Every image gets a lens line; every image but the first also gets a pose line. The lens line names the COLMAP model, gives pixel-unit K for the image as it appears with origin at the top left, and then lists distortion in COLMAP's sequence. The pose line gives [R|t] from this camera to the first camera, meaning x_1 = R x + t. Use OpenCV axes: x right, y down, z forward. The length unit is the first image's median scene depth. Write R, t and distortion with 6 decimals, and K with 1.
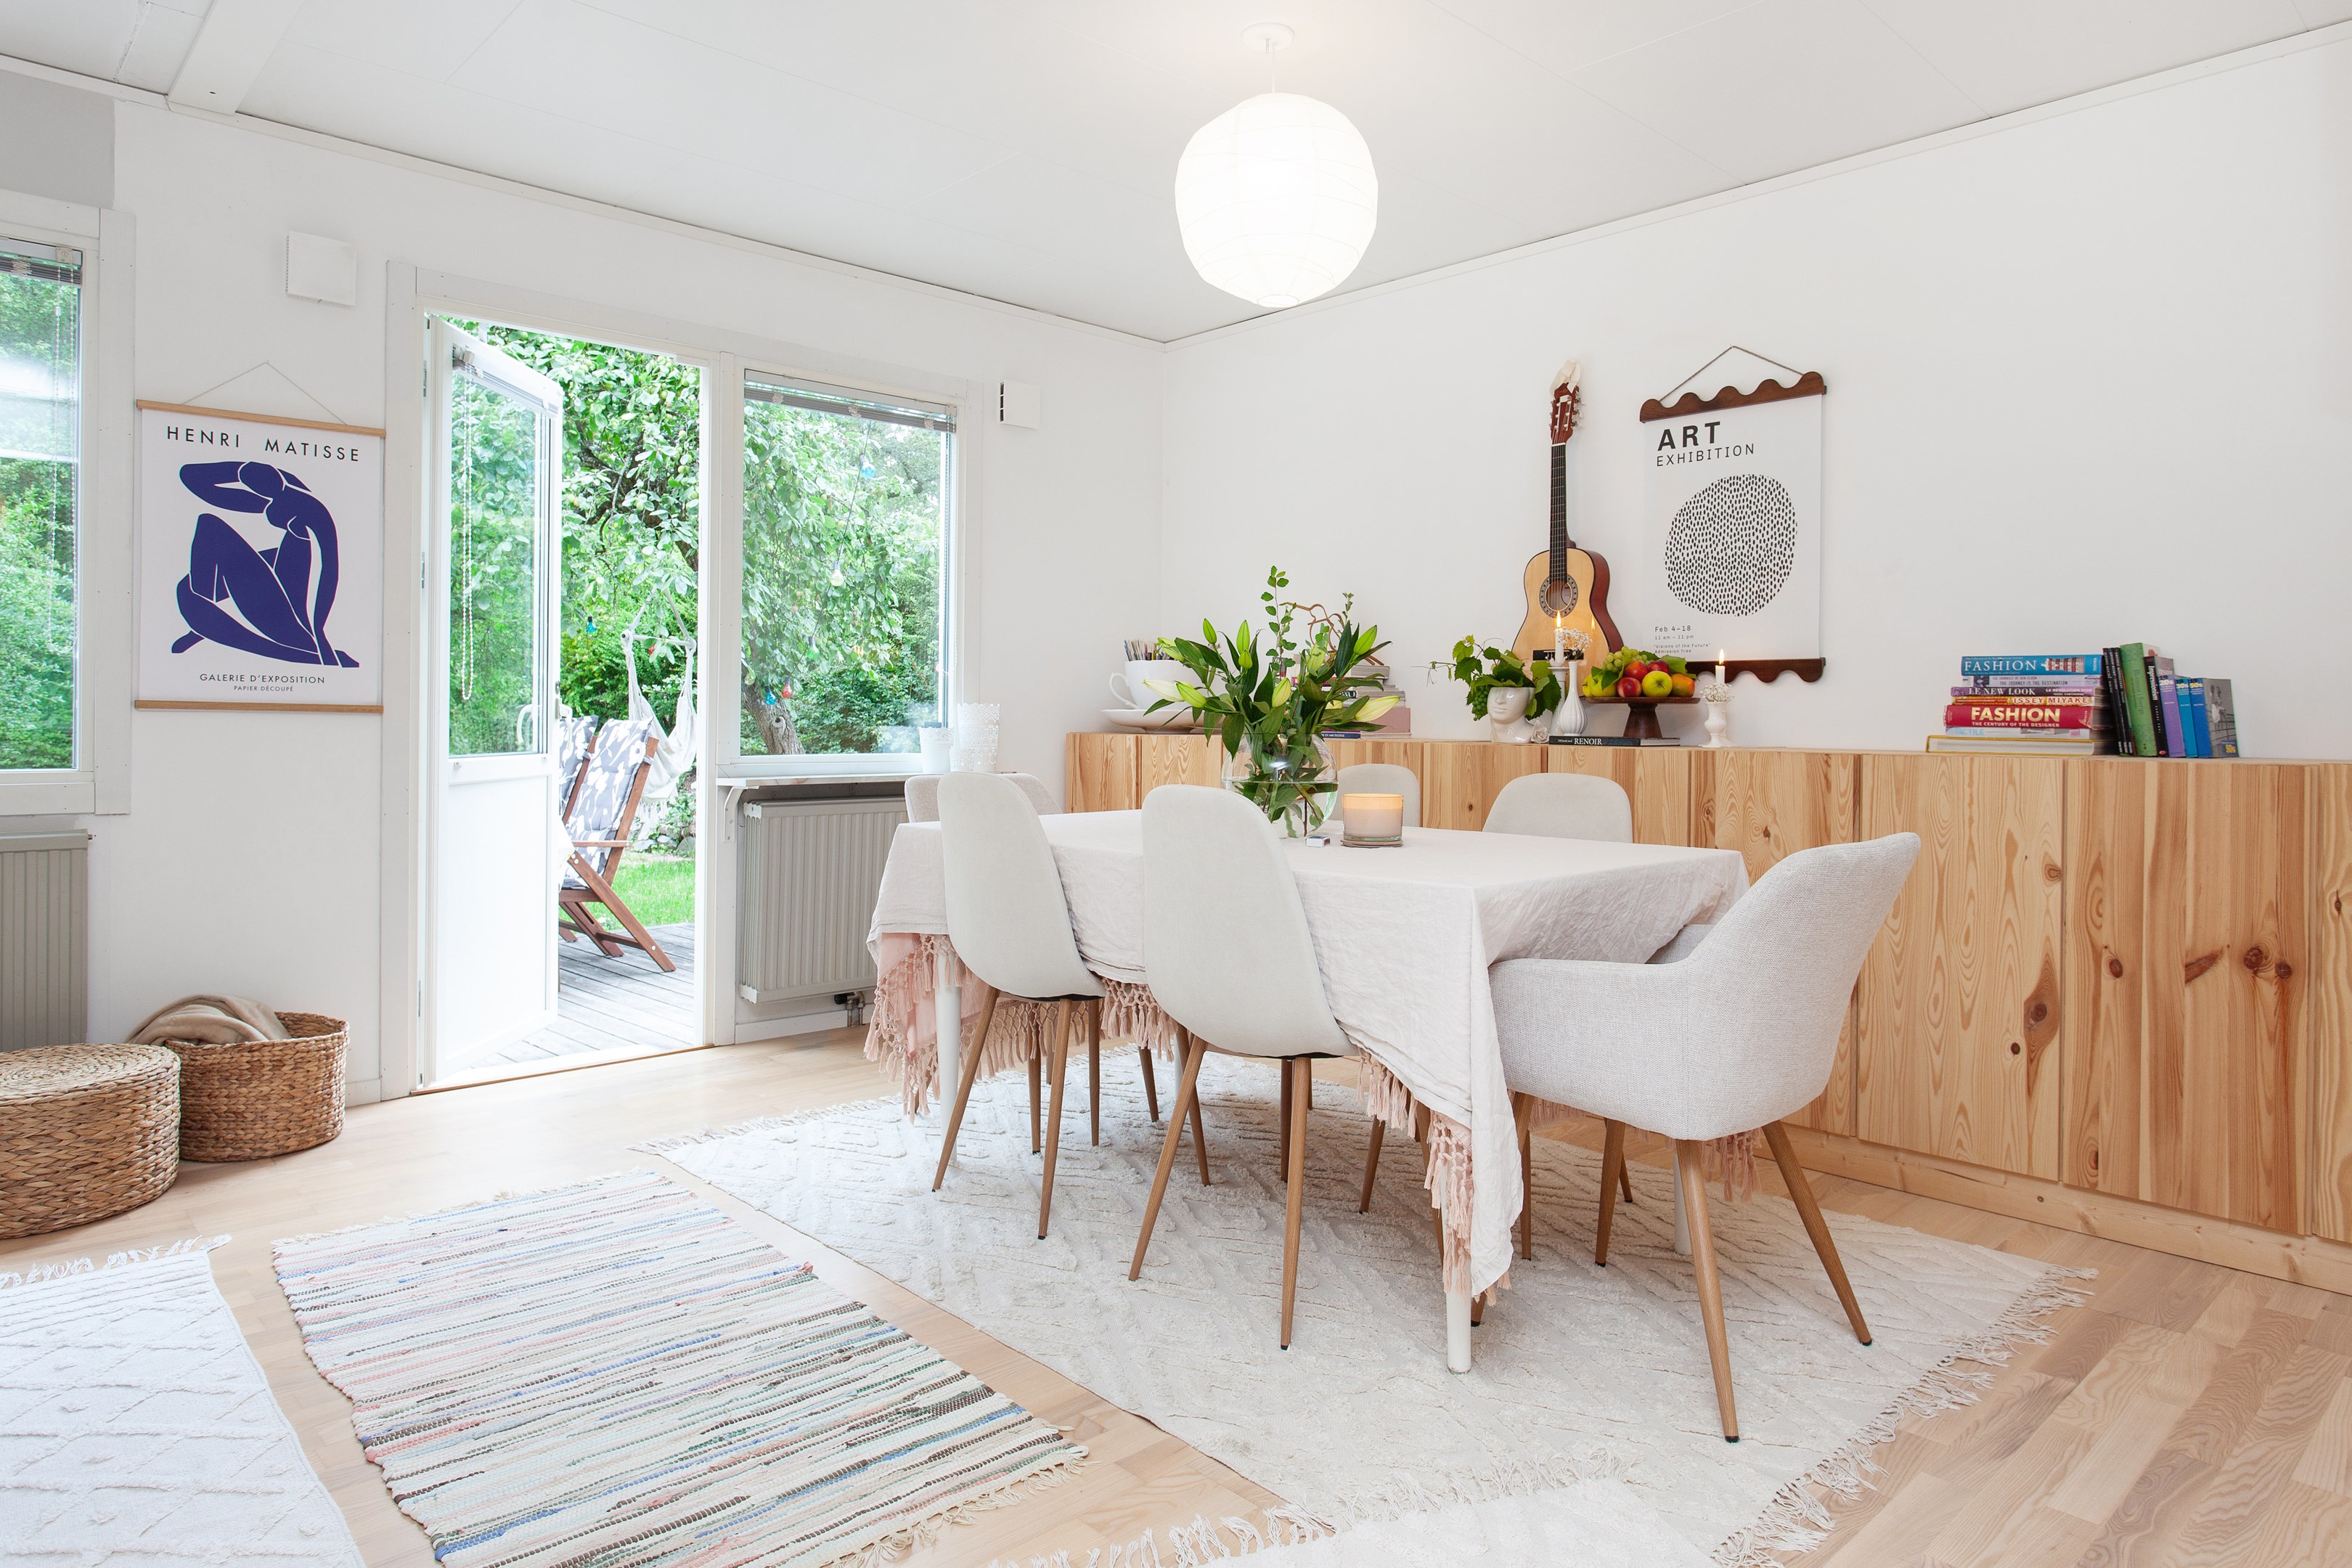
lens RADIAL K [[1472.7, 0, 1174.4], [0, 1472.7, 765.2], [0, 0, 1]] dist [-0.004585, 0.000883]
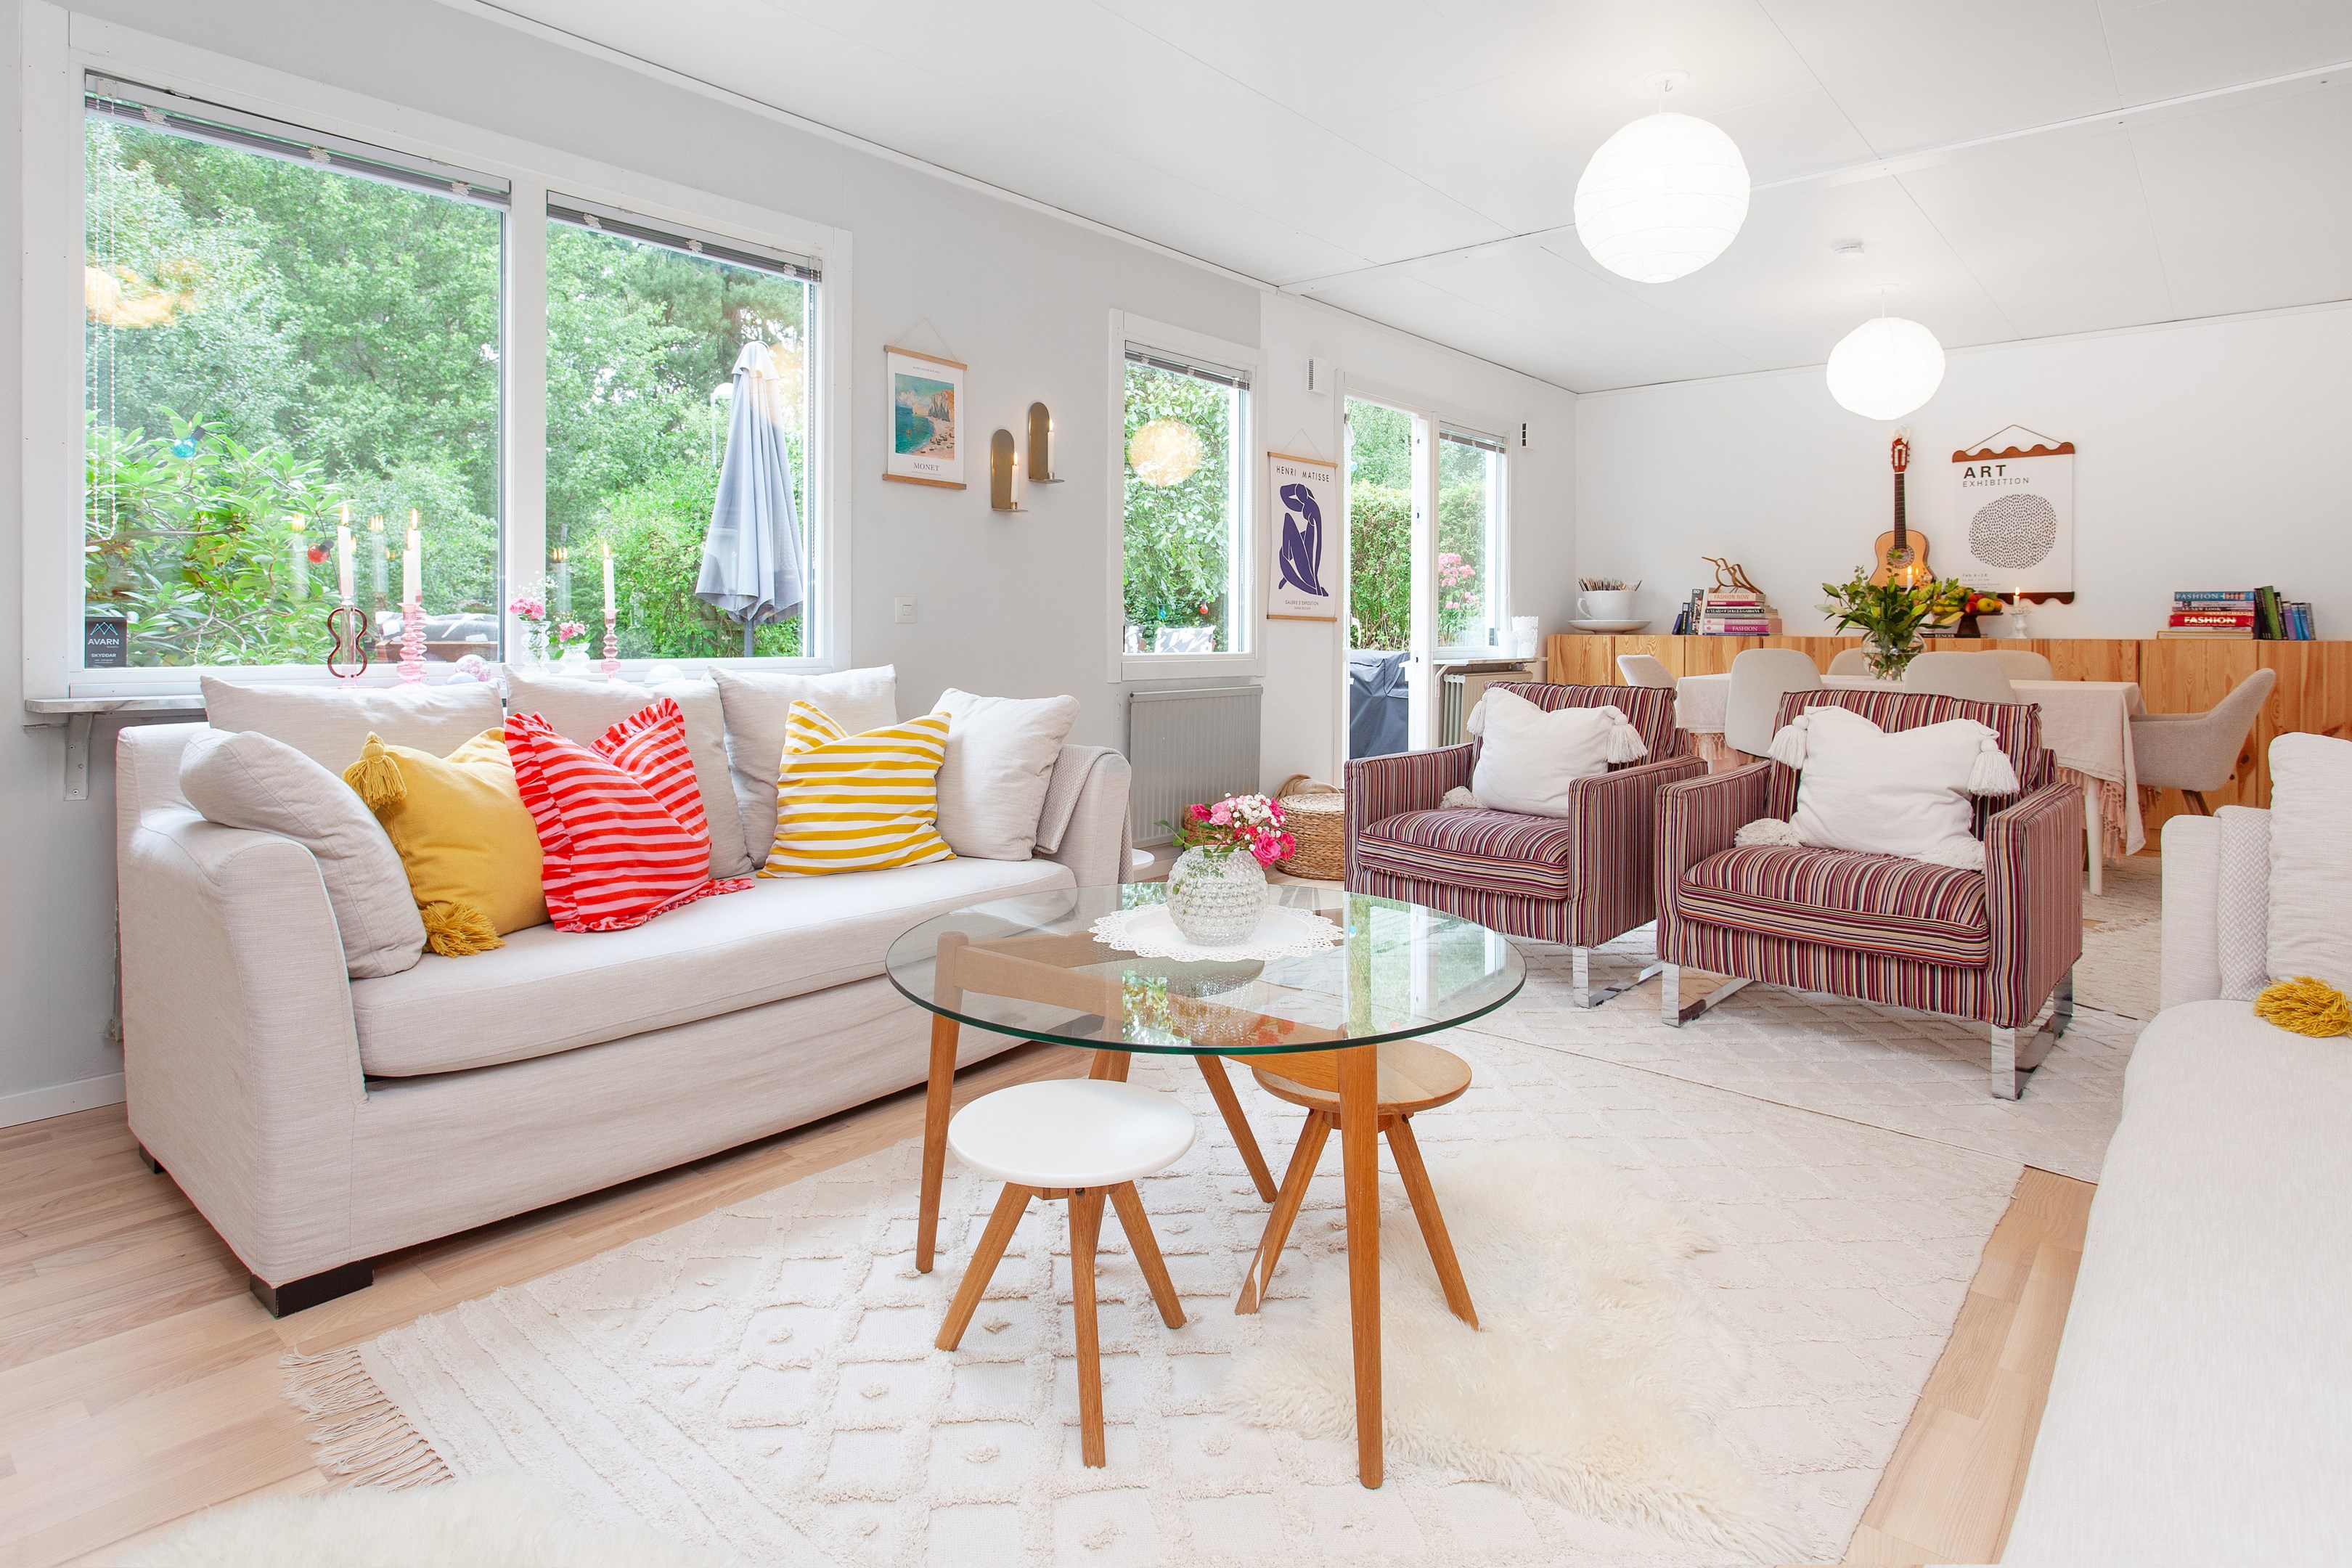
lens RADIAL K [[1263.4, 0, 1192.1], [0, 1263.4, 676.1], [0, 0, 1]] dist [0.001541, 0.000490]
pose [[0.994071, -0.006772, 0.108521, -0.878450], [0.006349, 0.999971, 0.004240, 0.023101], [-0.108547, -0.003526, 0.994085, -0.513457]]
